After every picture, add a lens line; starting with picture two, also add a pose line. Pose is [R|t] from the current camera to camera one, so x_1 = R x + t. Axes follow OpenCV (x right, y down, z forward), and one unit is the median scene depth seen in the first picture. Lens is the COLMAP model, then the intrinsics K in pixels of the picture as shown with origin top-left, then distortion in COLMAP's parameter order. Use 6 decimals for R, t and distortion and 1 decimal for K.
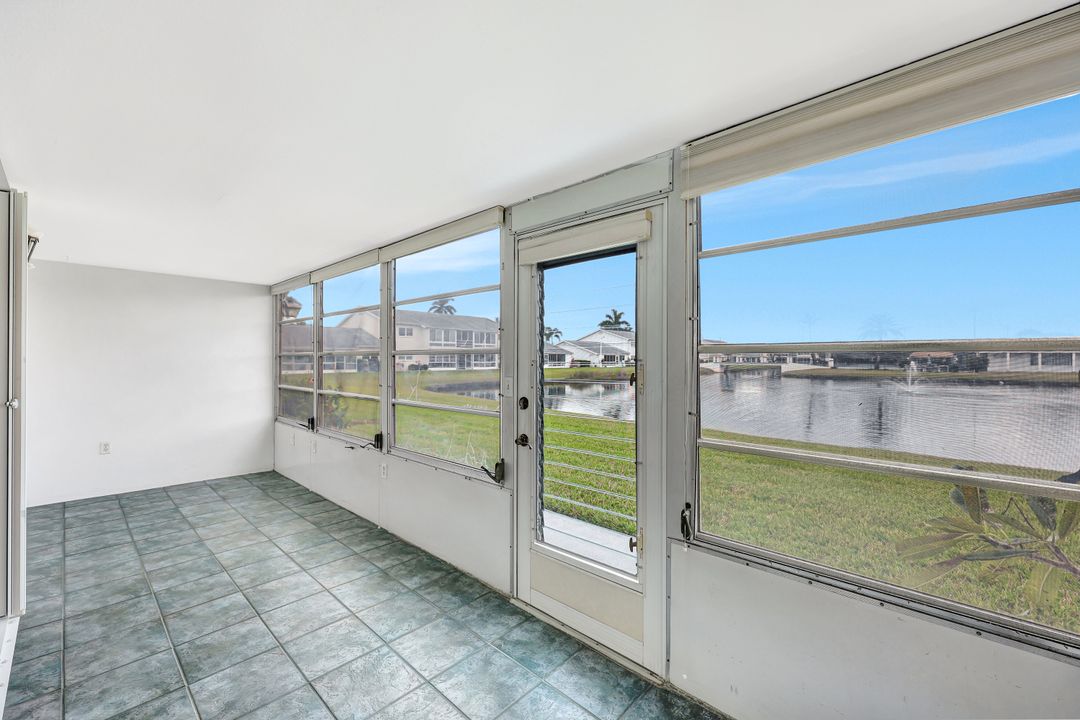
lens RADIAL K [[436.1, 0, 540.7], [0, 436.1, 354.8], [0, 0, 1]] dist [0.001489, 0.000287]
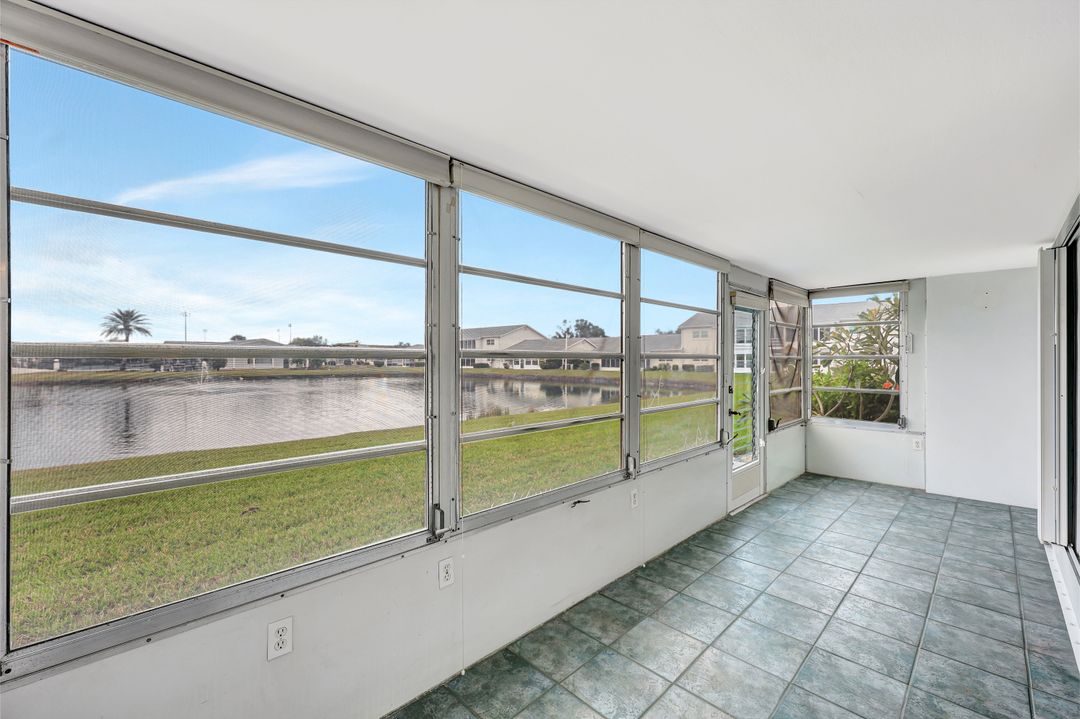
lens RADIAL K [[436.1, 0, 531.6], [0, 436.1, 361.8], [0, 0, 1]] dist [0.001489, 0.000287]
pose [[0.073627, -0.008726, 0.997248, -1.270398], [-0.007198, 0.999931, 0.009281, -0.000408], [-0.997260, -0.007862, 0.073559, 1.209462]]
